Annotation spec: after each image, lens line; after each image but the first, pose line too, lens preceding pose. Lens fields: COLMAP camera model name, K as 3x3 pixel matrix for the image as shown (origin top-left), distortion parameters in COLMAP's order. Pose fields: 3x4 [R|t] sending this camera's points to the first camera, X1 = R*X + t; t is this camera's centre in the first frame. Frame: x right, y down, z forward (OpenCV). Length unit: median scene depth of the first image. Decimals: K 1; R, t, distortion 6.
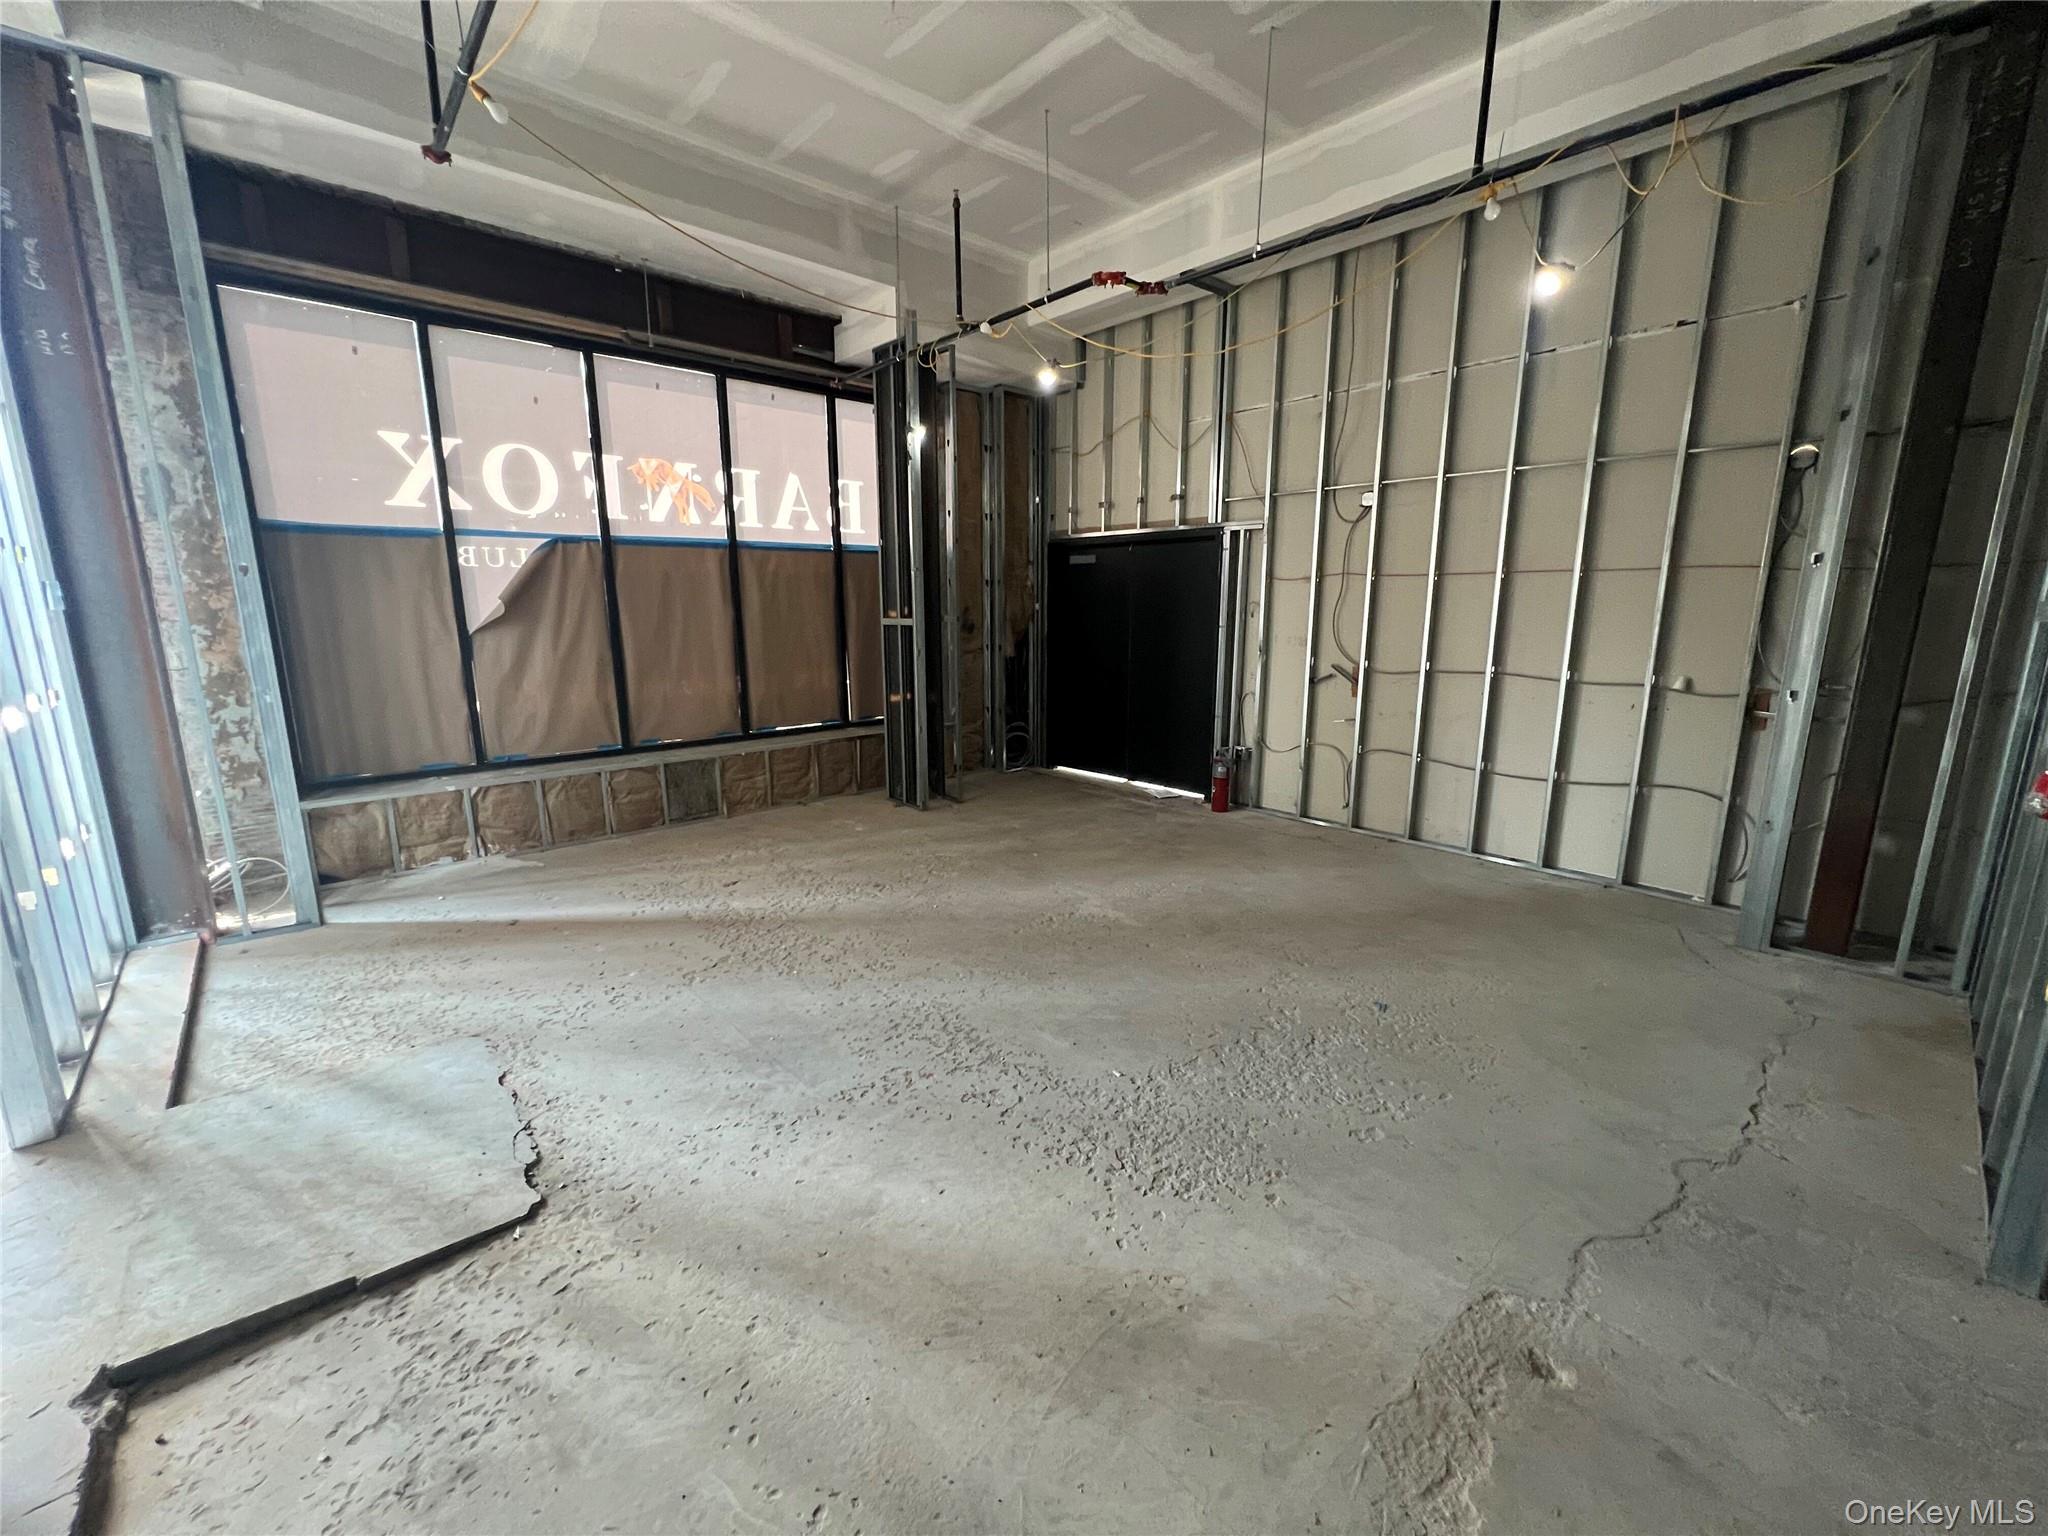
lens RADIAL K [[821.7, 0, 1015.0], [0, 821.7, 763.3], [0, 0, 1]] dist [-0.000500, -0.000451]
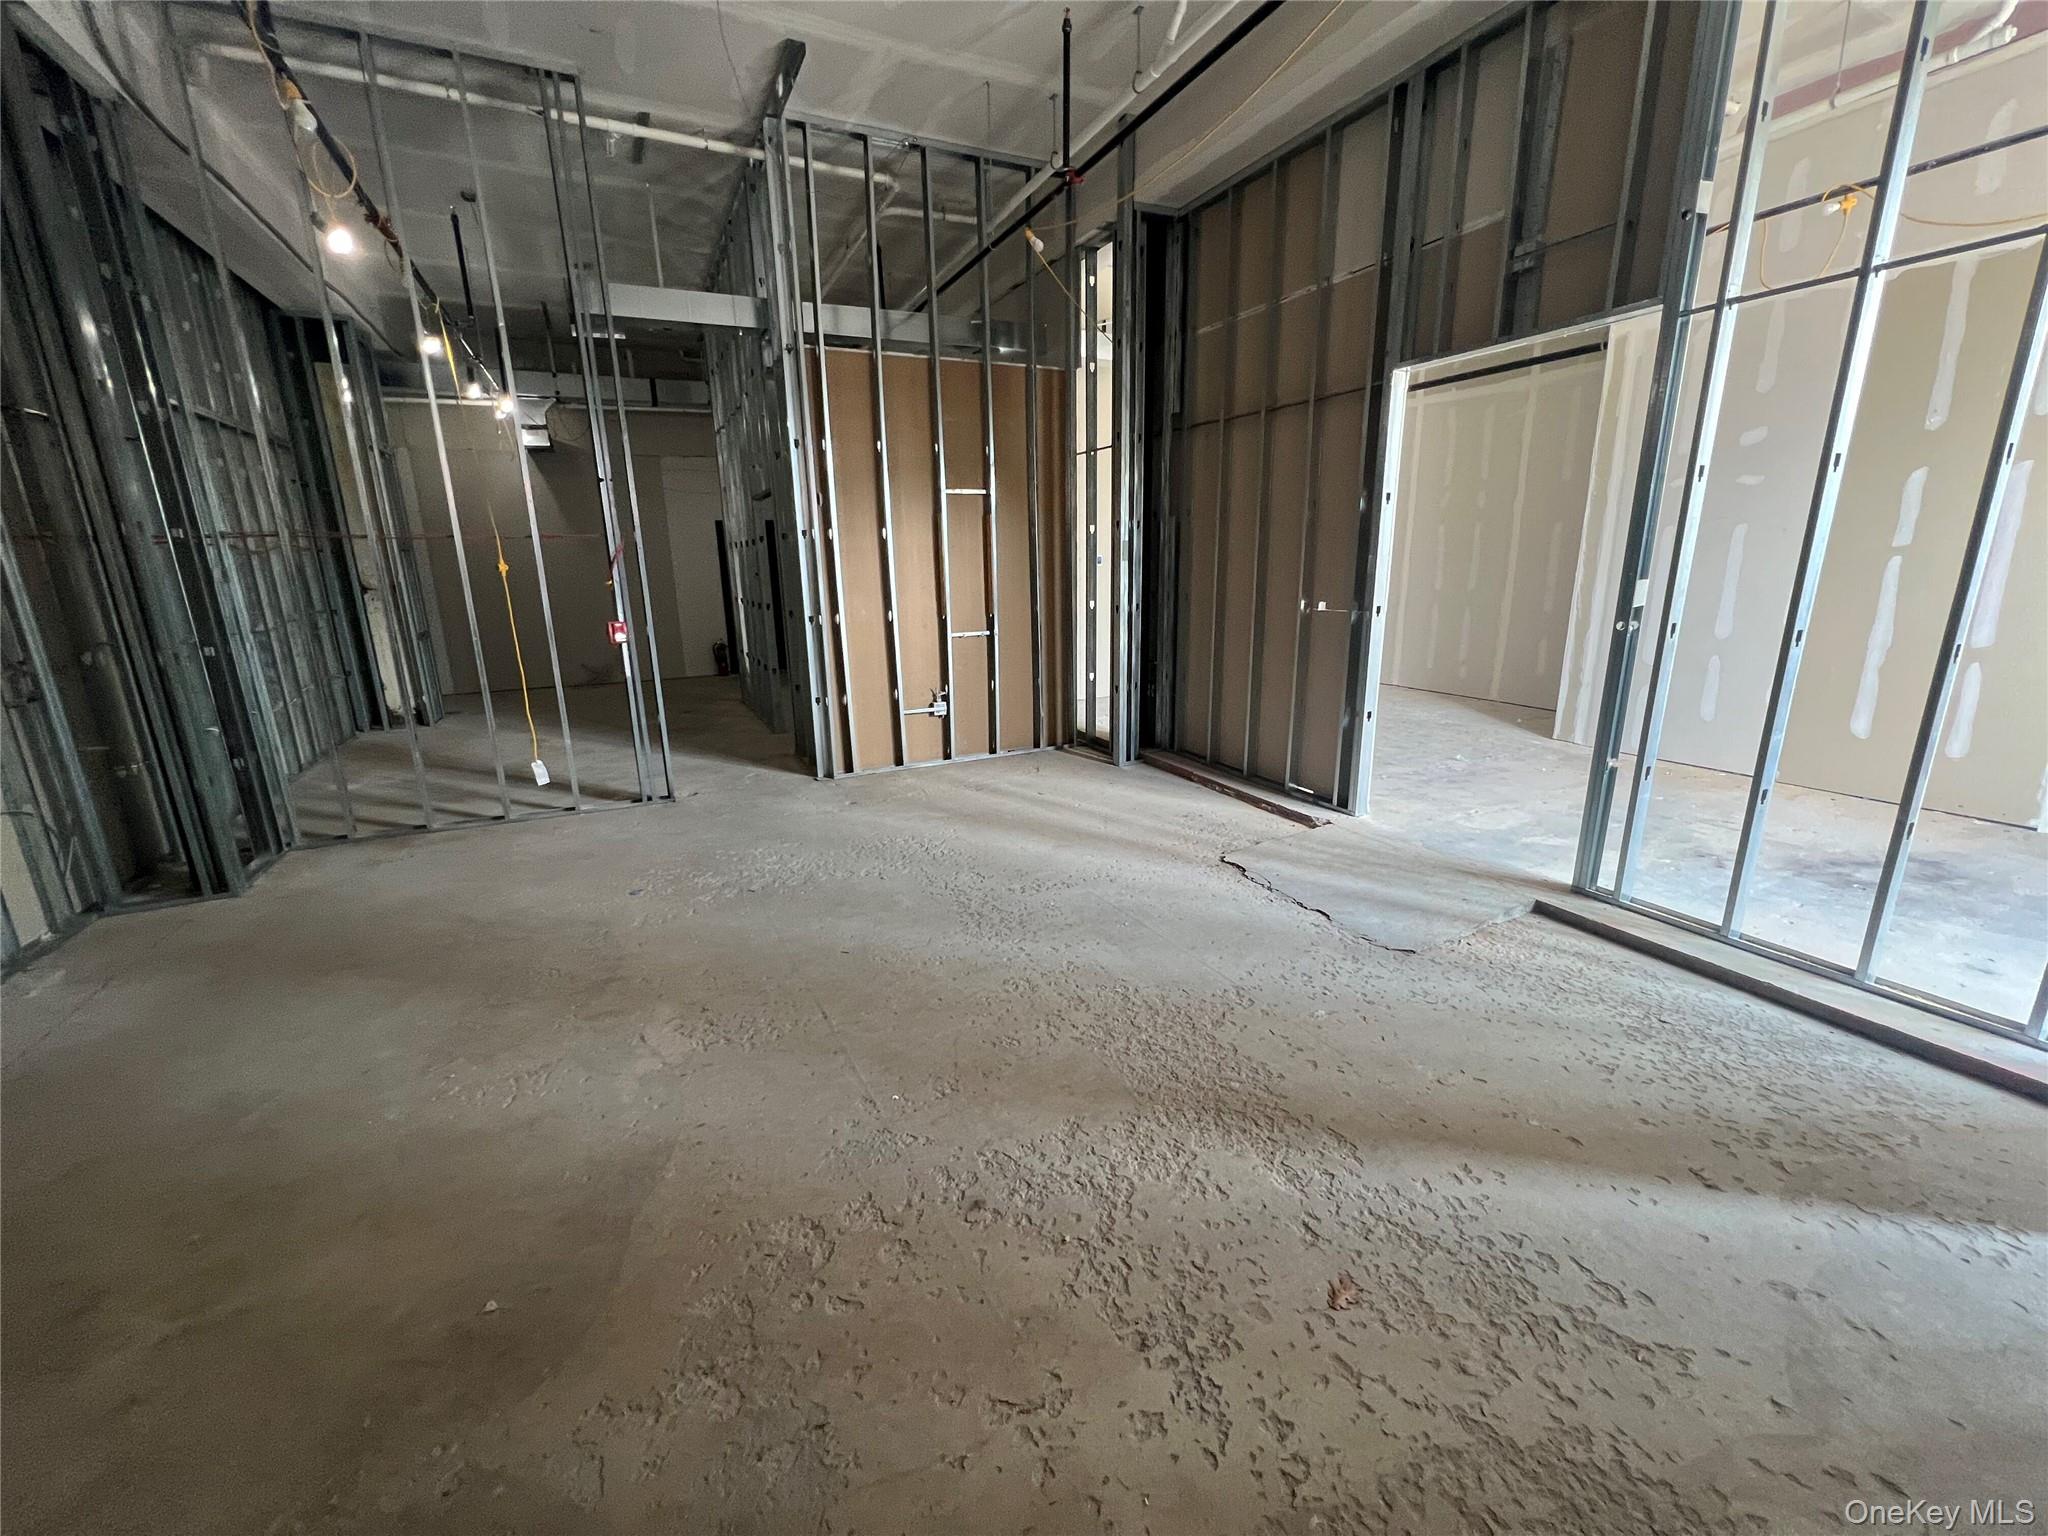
lens RADIAL K [[821.7, 0, 1018.1], [0, 821.7, 766.8], [0, 0, 1]] dist [-0.000500, -0.000451]
pose [[-0.960507, -0.046956, 0.274266, -0.411112], [0.076830, 0.902587, 0.423597, -0.335065], [-0.267439, 0.427940, -0.863333, 1.753379]]
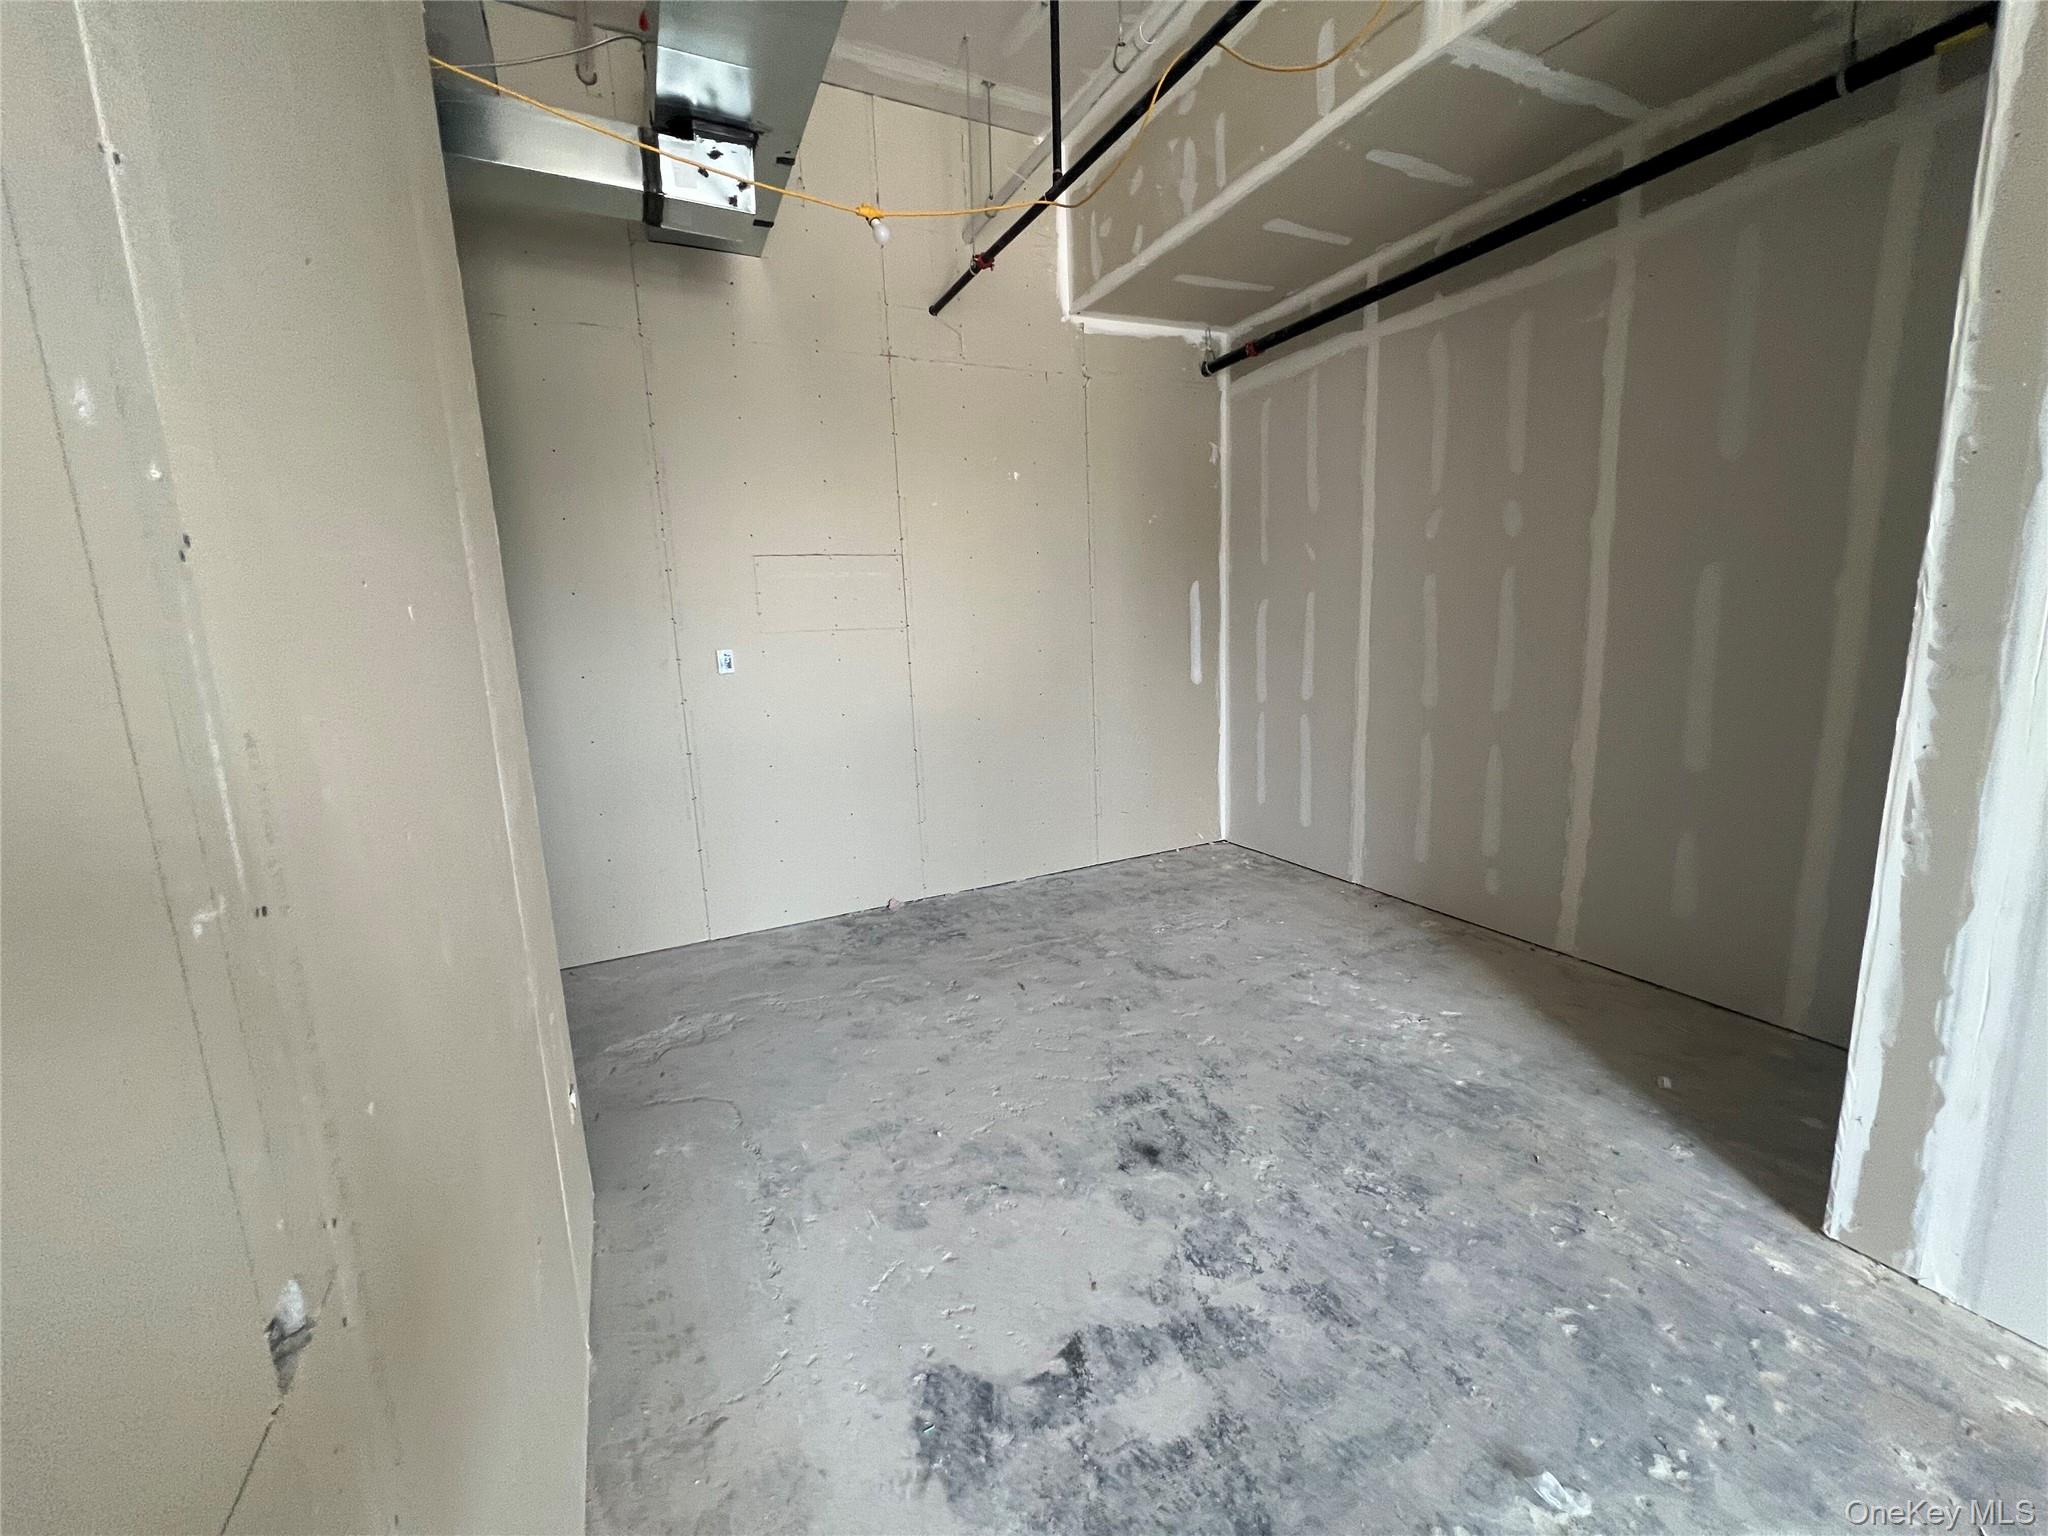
lens RADIAL K [[821.7, 0, 1016.1], [0, 821.7, 765.0], [0, 0, 1]] dist [-0.000500, -0.000451]
pose [[-0.957971, -0.006938, 0.286781, -0.687509], [0.097449, 0.932387, 0.348079, -0.069117], [-0.269806, 0.361396, -0.892523, 0.323988]]
